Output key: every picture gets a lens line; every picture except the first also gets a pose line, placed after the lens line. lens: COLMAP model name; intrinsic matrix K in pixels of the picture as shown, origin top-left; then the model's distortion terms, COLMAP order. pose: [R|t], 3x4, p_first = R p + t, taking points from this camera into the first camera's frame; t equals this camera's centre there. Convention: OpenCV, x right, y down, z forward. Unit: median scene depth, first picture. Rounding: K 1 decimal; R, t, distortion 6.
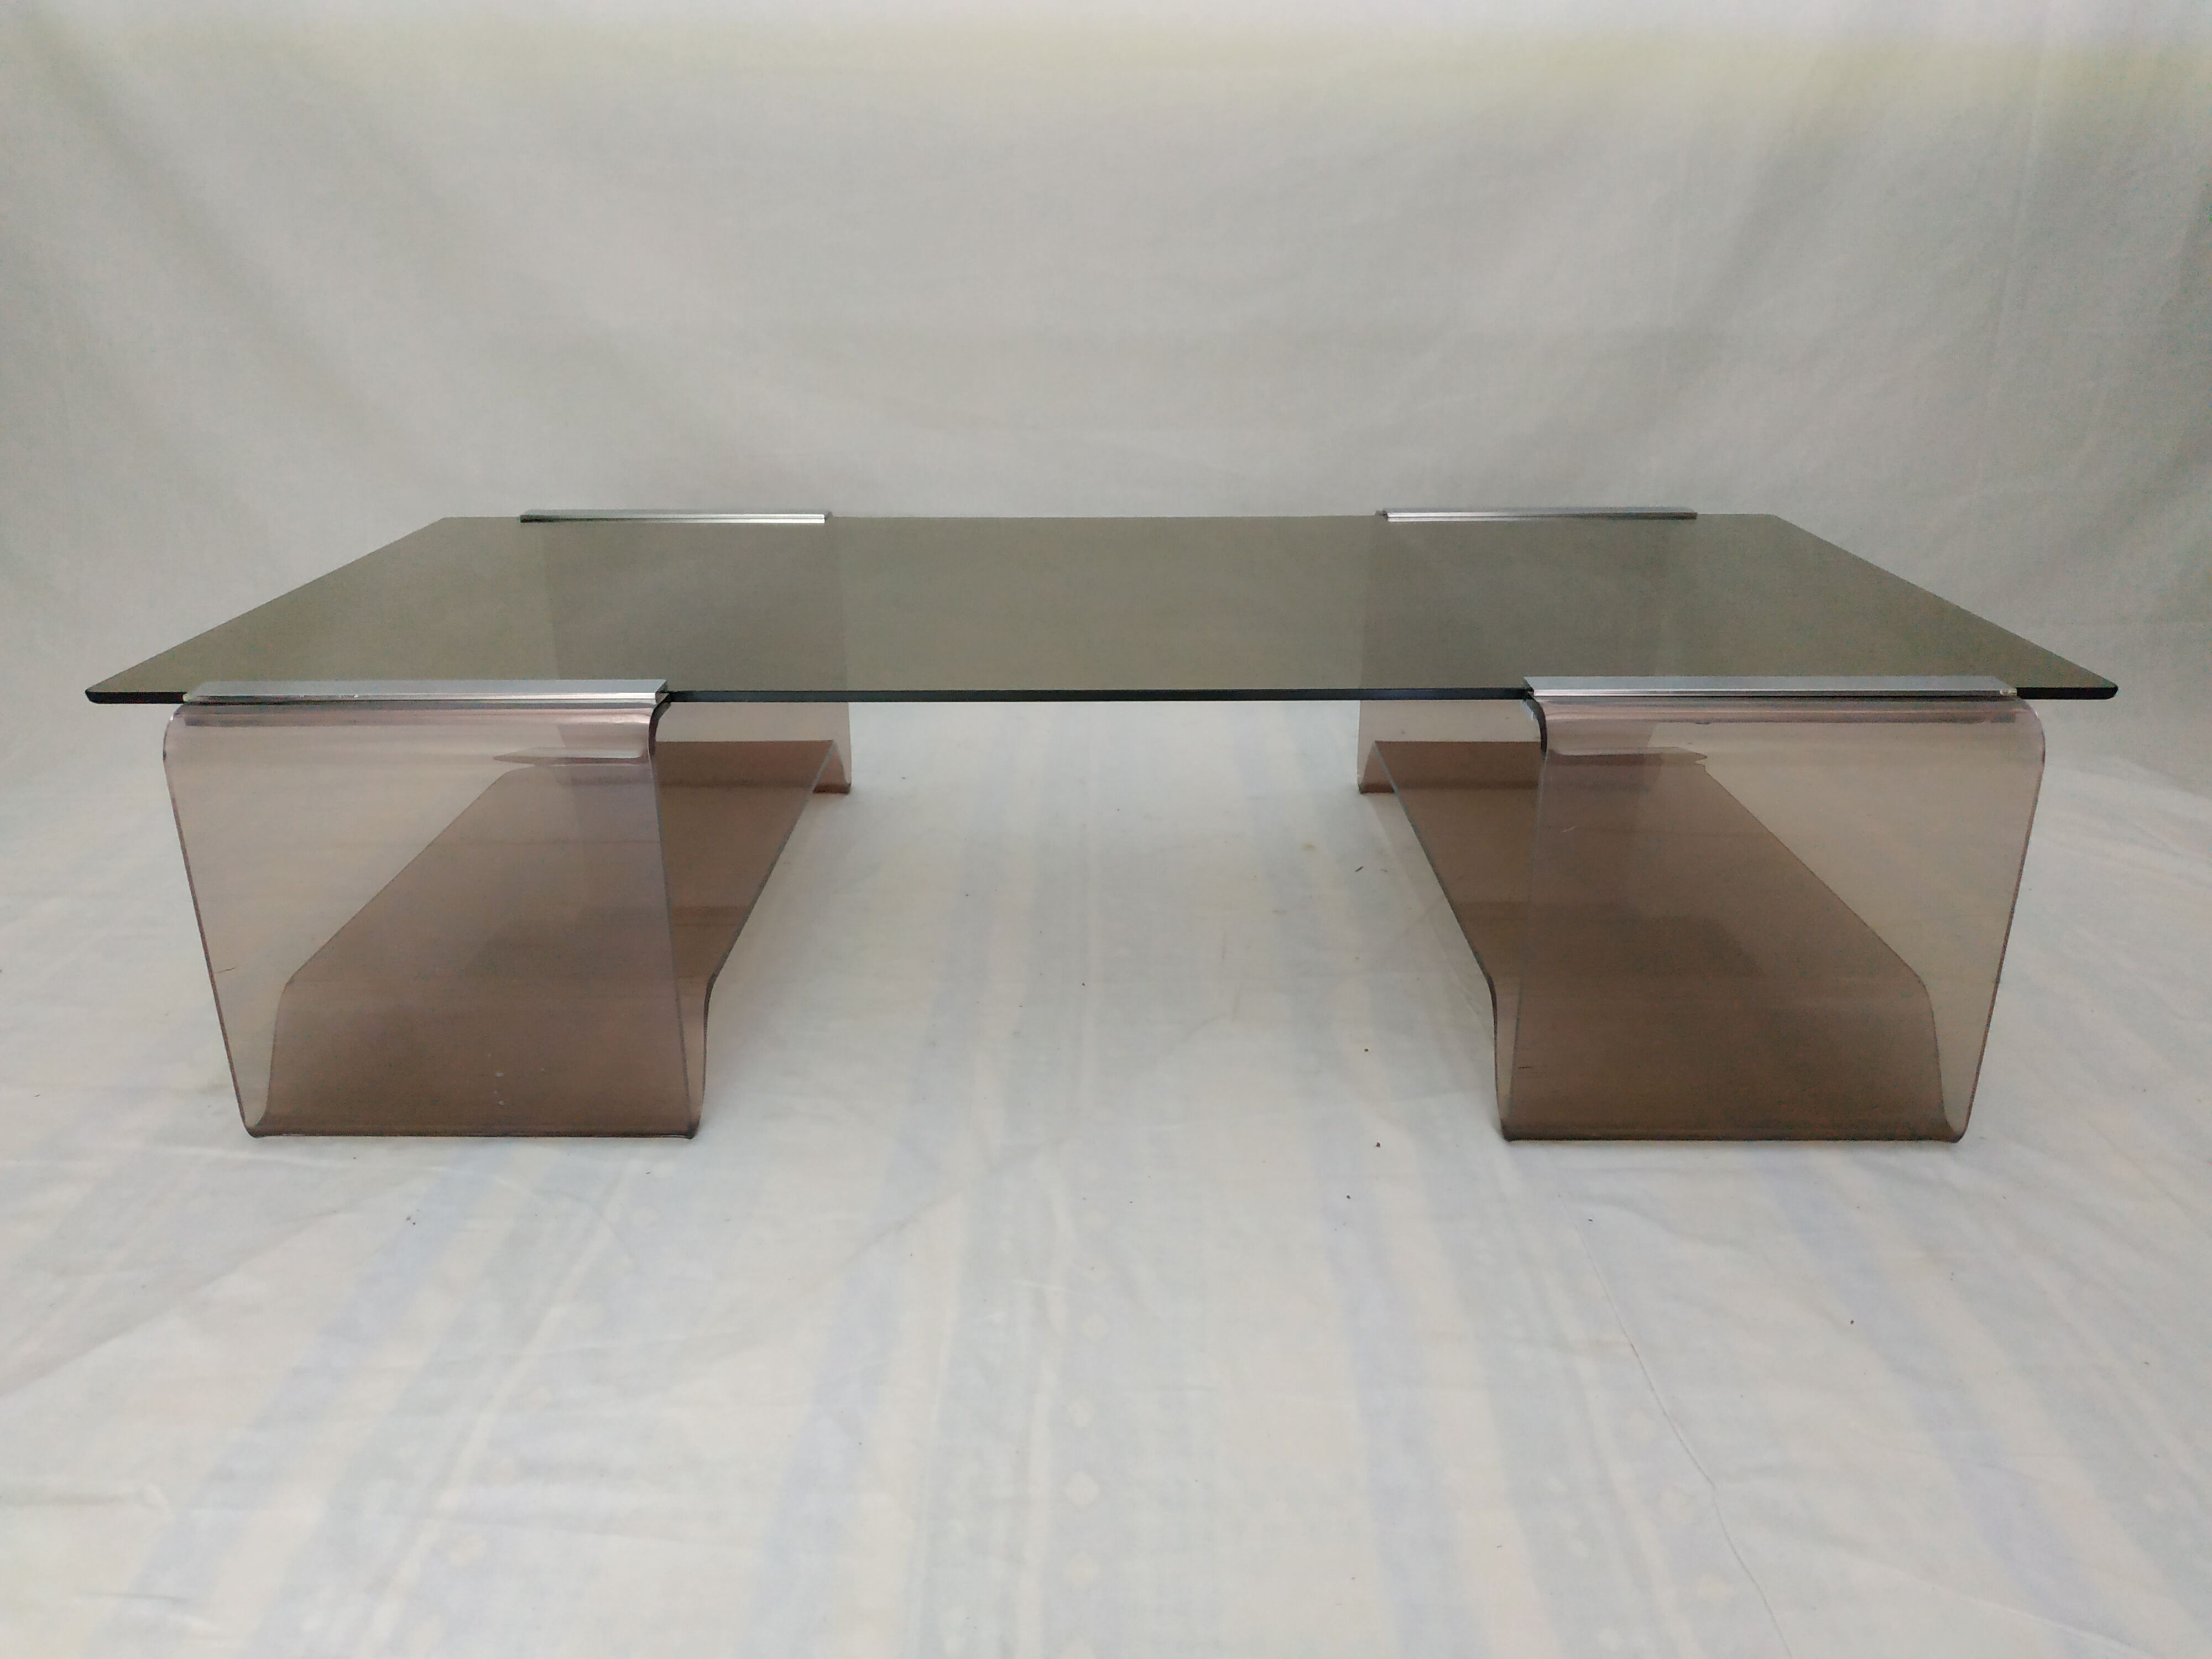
lens RADIAL K [[1607.6, 0, 1100.6], [0, 1607.6, 833.7], [0, 0, 1]] dist [-0.006647, -0.014266]
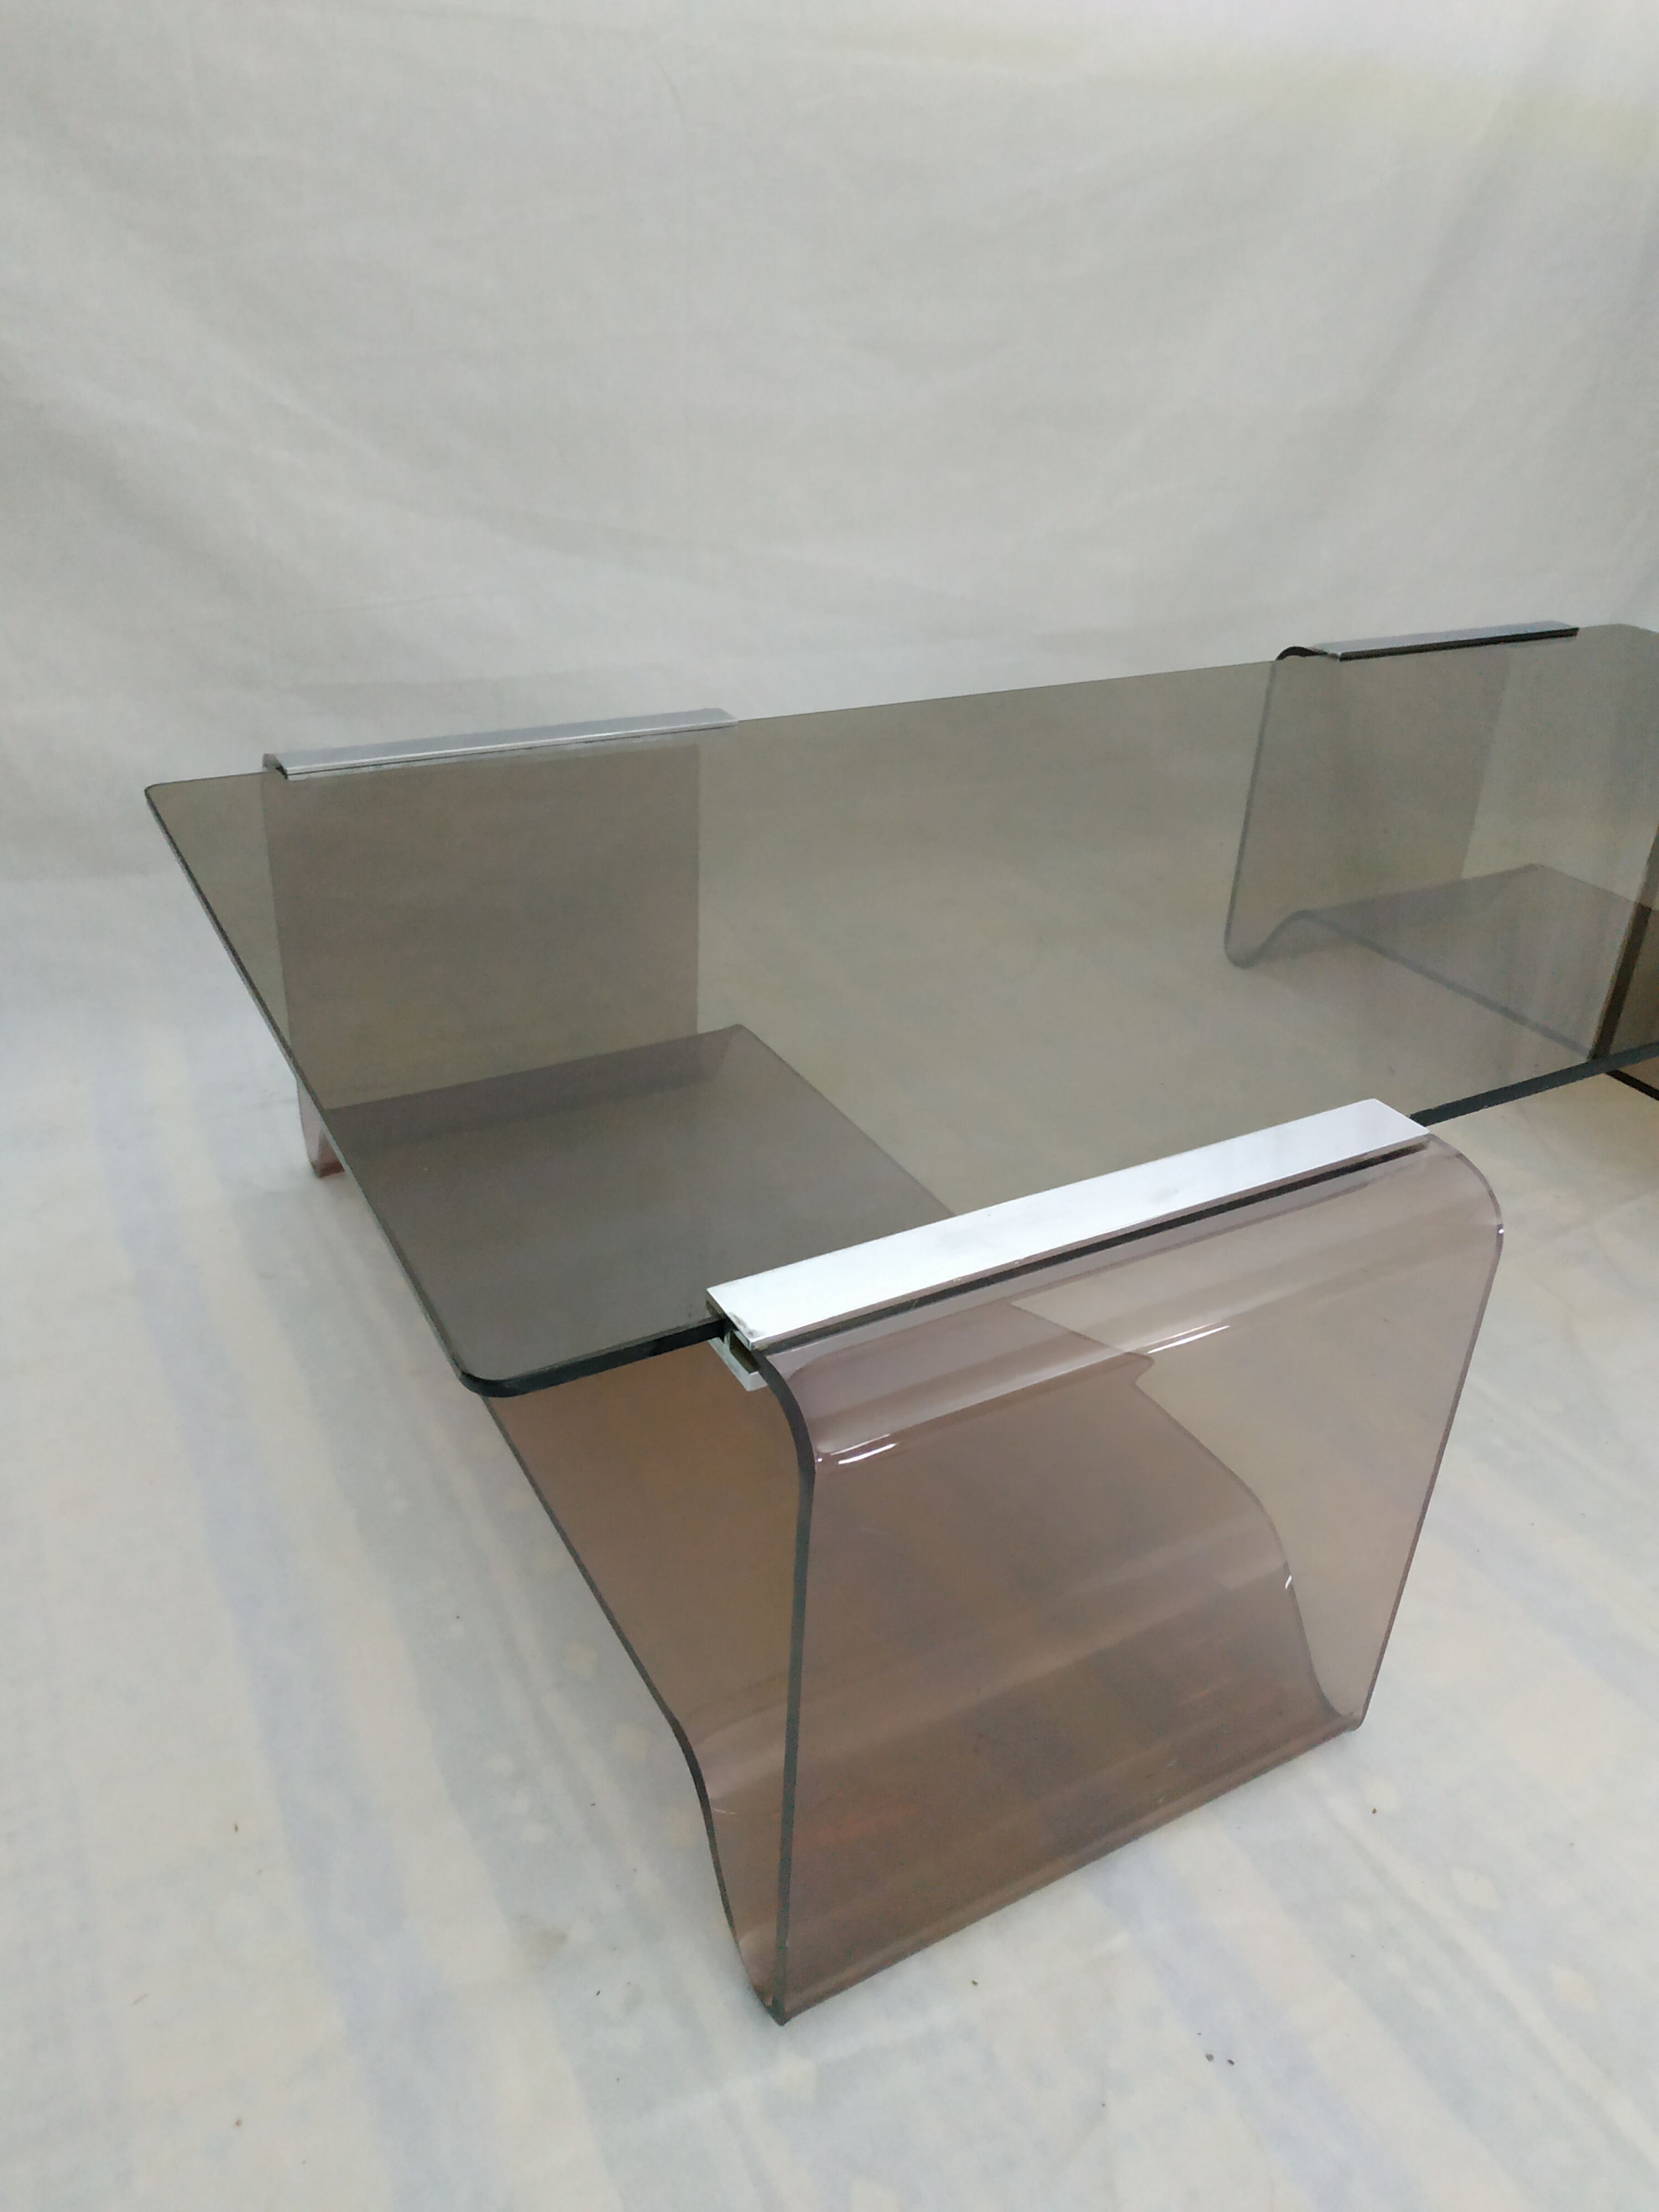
lens RADIAL K [[1607.6, 0, 820.0], [0, 1607.6, 1099.7], [0, 0, 1]] dist [-0.006647, -0.014266]
pose [[0.868225, -0.203979, 0.452304, -0.796814], [0.140133, 0.975283, 0.170836, -0.248101], [-0.475971, -0.084941, 0.875349, 0.602200]]
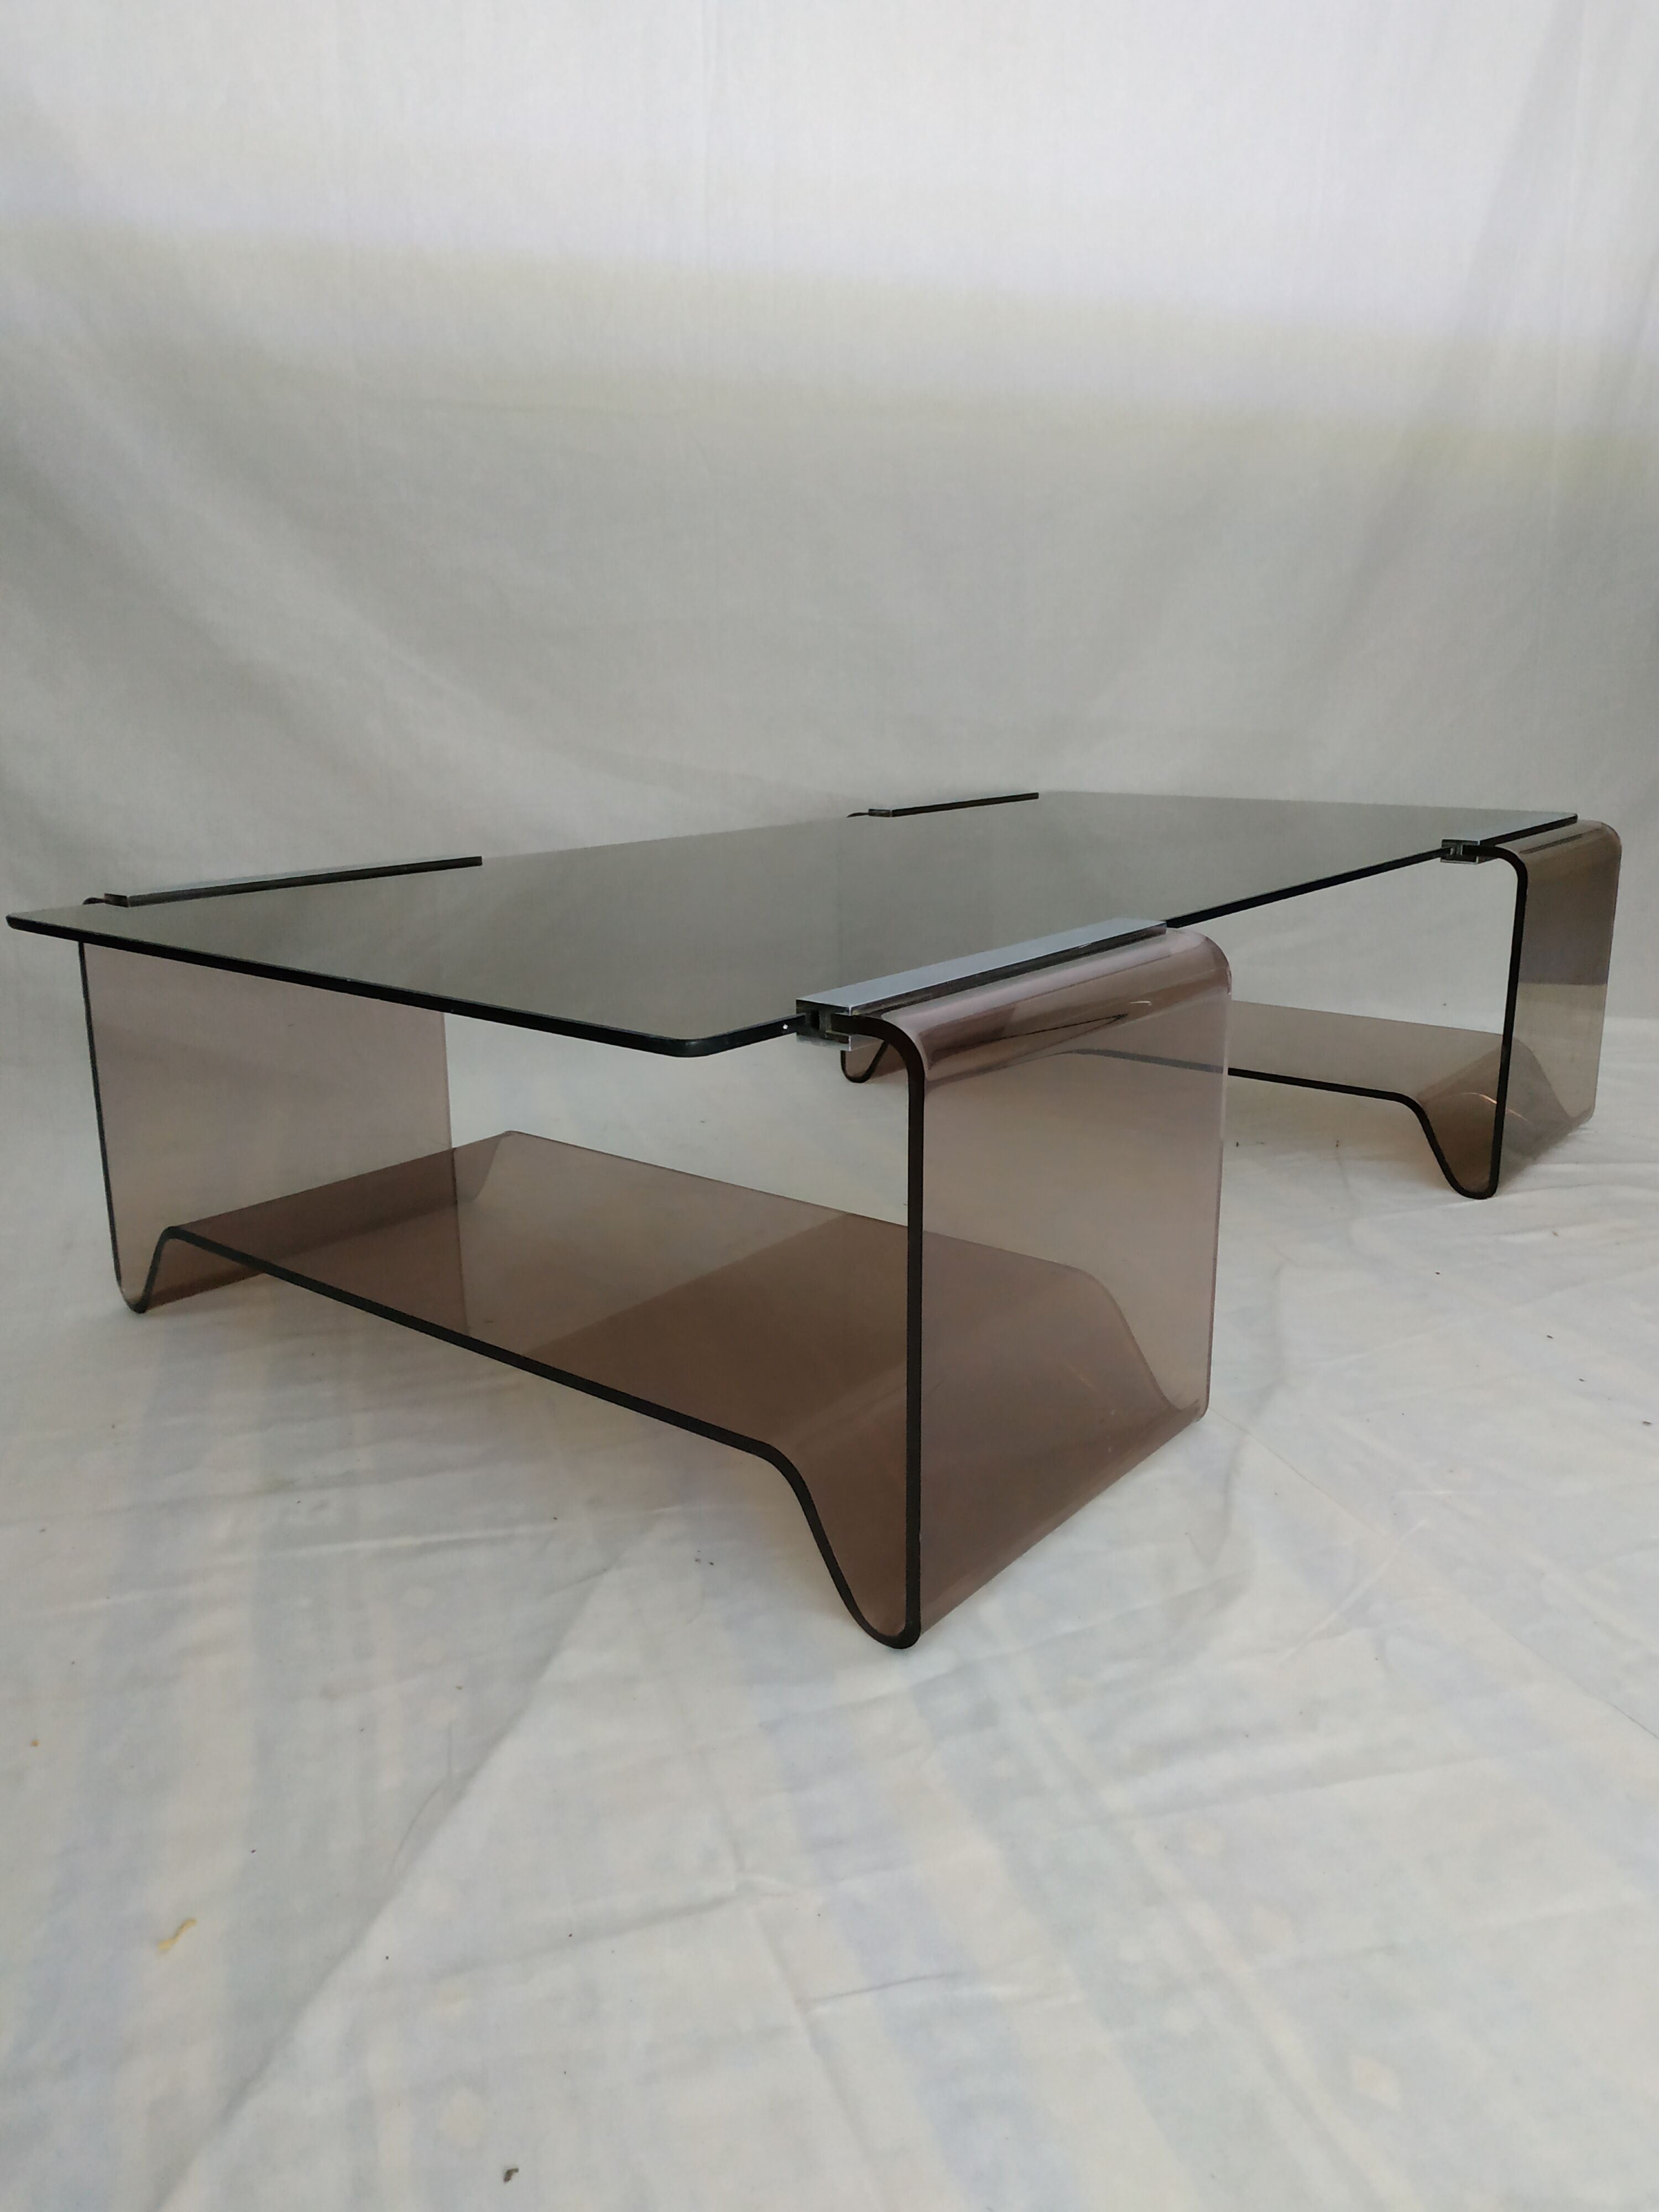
lens RADIAL K [[1607.6, 0, 829.1], [0, 1607.6, 1097.6], [0, 0, 1]] dist [-0.006647, -0.014266]
pose [[0.945362, -0.085866, 0.314513, -0.638204], [0.122904, 0.987382, -0.099855, 0.099516], [-0.301970, 0.133054, 0.943986, 0.172495]]
